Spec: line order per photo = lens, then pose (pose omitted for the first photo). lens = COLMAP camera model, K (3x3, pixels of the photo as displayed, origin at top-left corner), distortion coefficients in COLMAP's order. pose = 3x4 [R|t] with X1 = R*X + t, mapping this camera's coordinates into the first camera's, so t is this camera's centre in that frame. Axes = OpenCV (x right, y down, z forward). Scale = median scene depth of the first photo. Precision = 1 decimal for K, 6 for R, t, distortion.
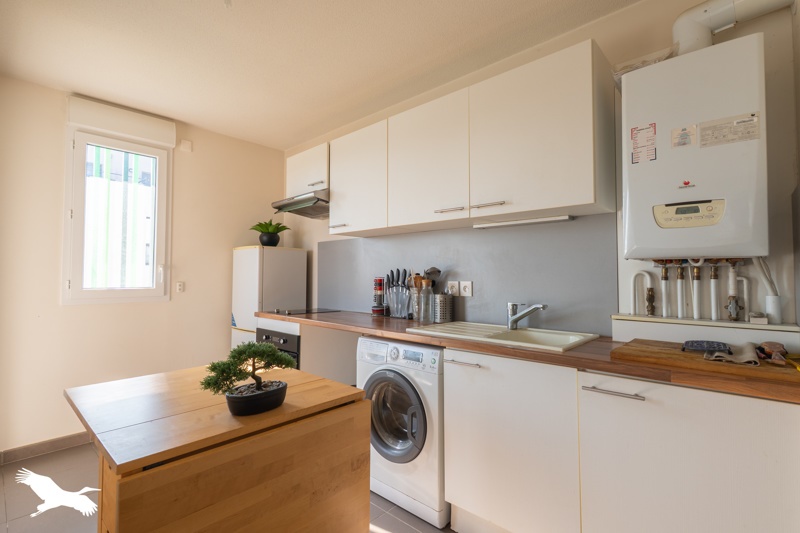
lens RADIAL K [[375.3, 0, 400.0], [0, 375.3, 266.5], [0, 0, 1]] dist [-0.003027, -0.000327]
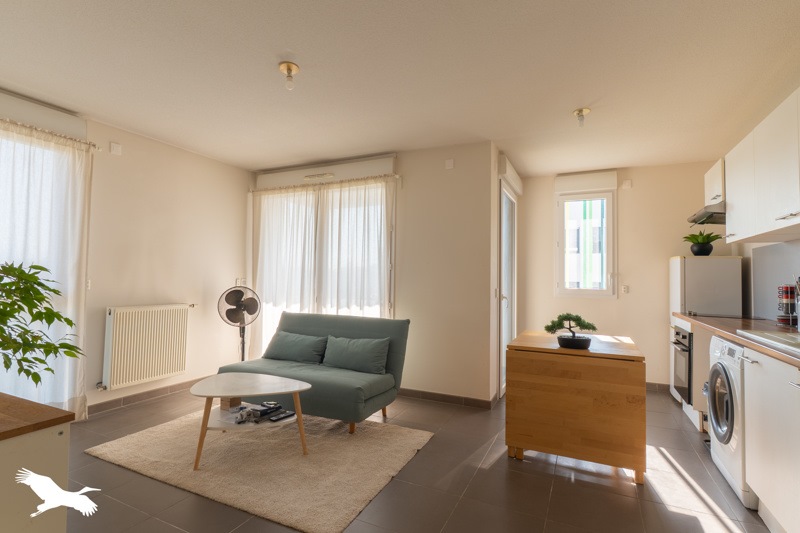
lens RADIAL K [[387.0, 0, 401.8], [0, 387.0, 261.3], [0, 0, 1]] dist [0.016140, -0.000976]
pose [[0.291682, -0.037428, -0.955783, 0.599303], [0.008830, 0.999297, -0.036437, -0.002724], [0.956474, 0.002188, 0.291808, -0.205830]]
